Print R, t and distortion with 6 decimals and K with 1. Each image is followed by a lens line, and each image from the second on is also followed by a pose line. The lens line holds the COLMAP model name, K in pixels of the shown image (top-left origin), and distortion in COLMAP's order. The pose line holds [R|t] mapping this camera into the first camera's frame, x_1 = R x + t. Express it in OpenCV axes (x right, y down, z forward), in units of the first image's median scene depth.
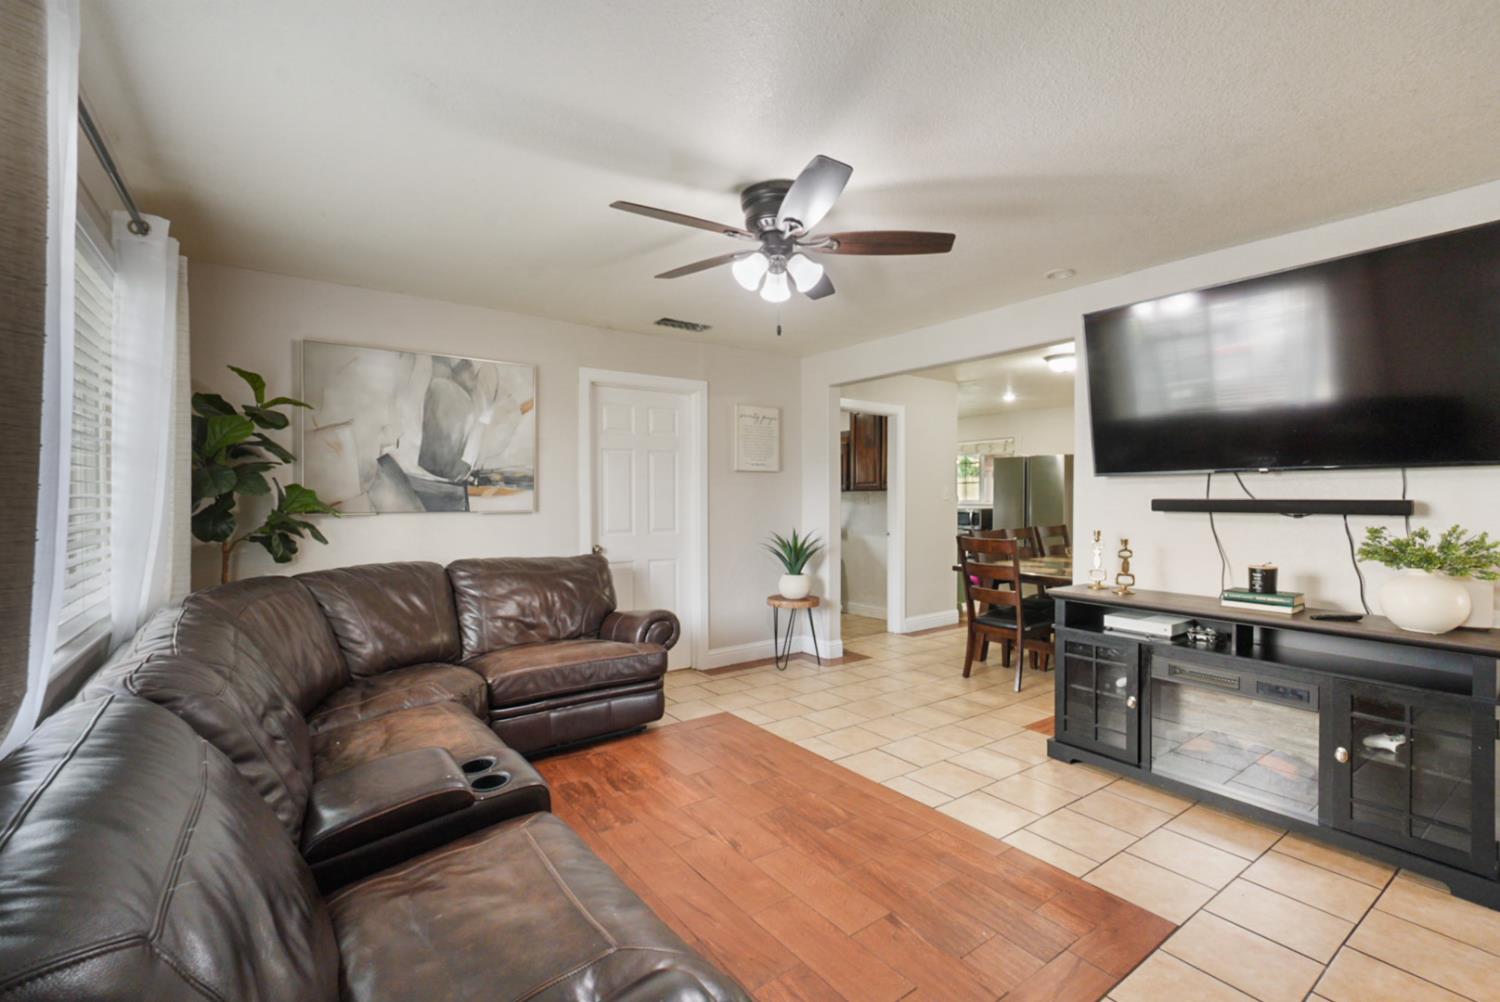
lens RADIAL K [[662.1, 0, 750.0], [0, 662.1, 501.0], [0, 0, 1]] dist [-0.008995, -0.000067]
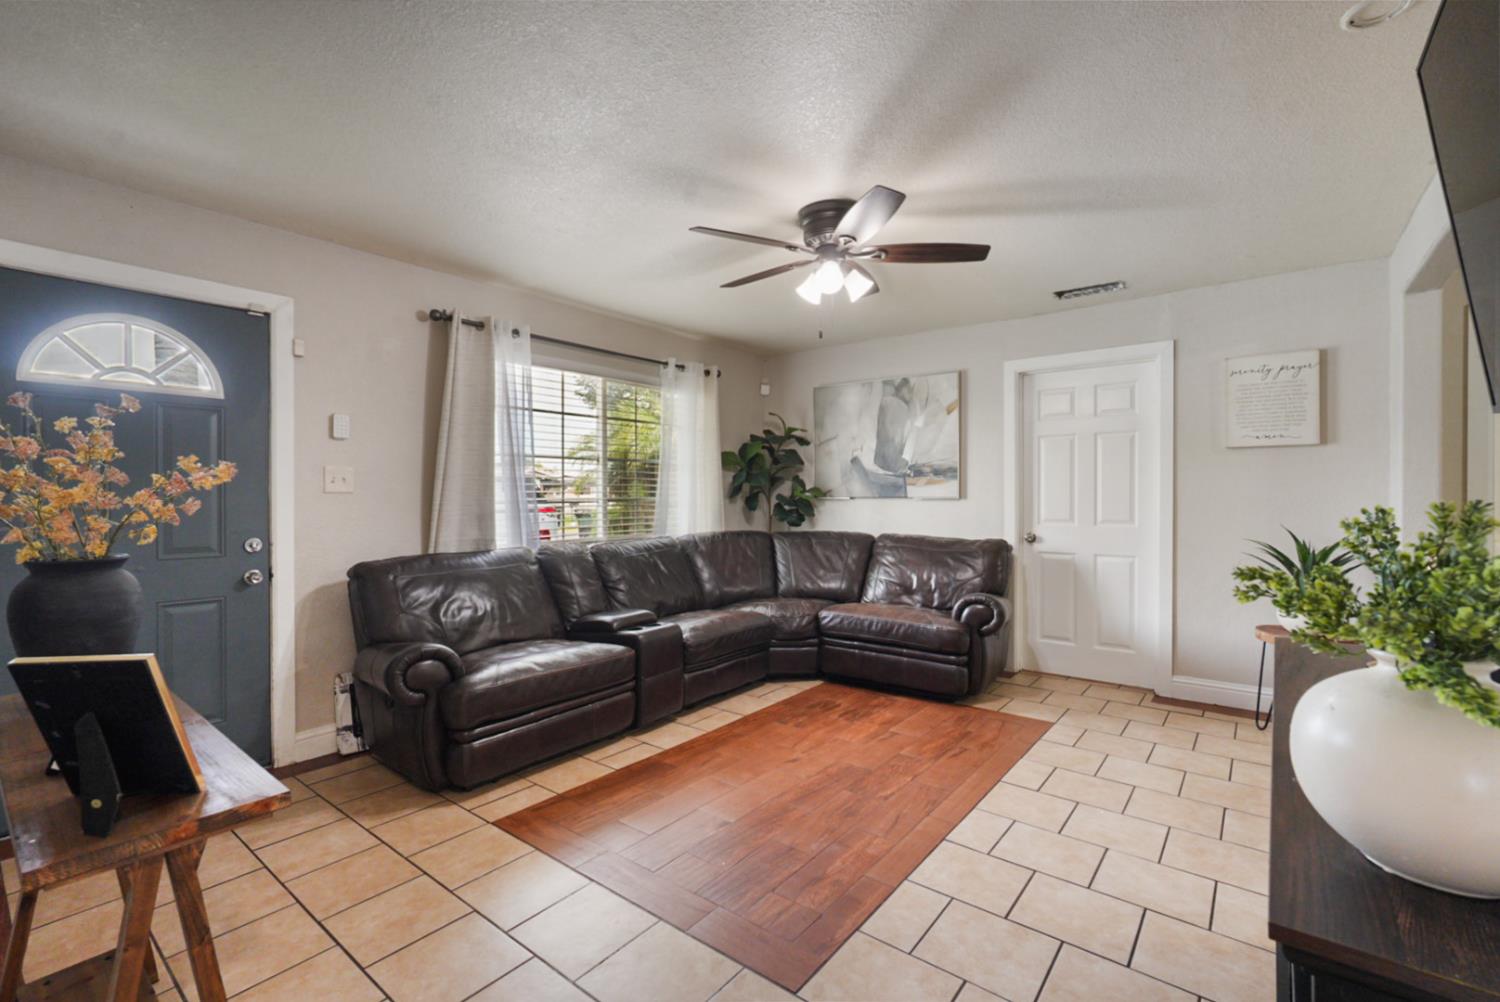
lens RADIAL K [[662.1, 0, 750.0], [0, 662.1, 501.0], [0, 0, 1]] dist [-0.008995, -0.000067]
pose [[0.272495, 0.005833, -0.962139, 0.716602], [-0.008584, 0.999957, 0.003631, 0.020501], [0.962119, 0.007269, 0.272534, 0.366746]]
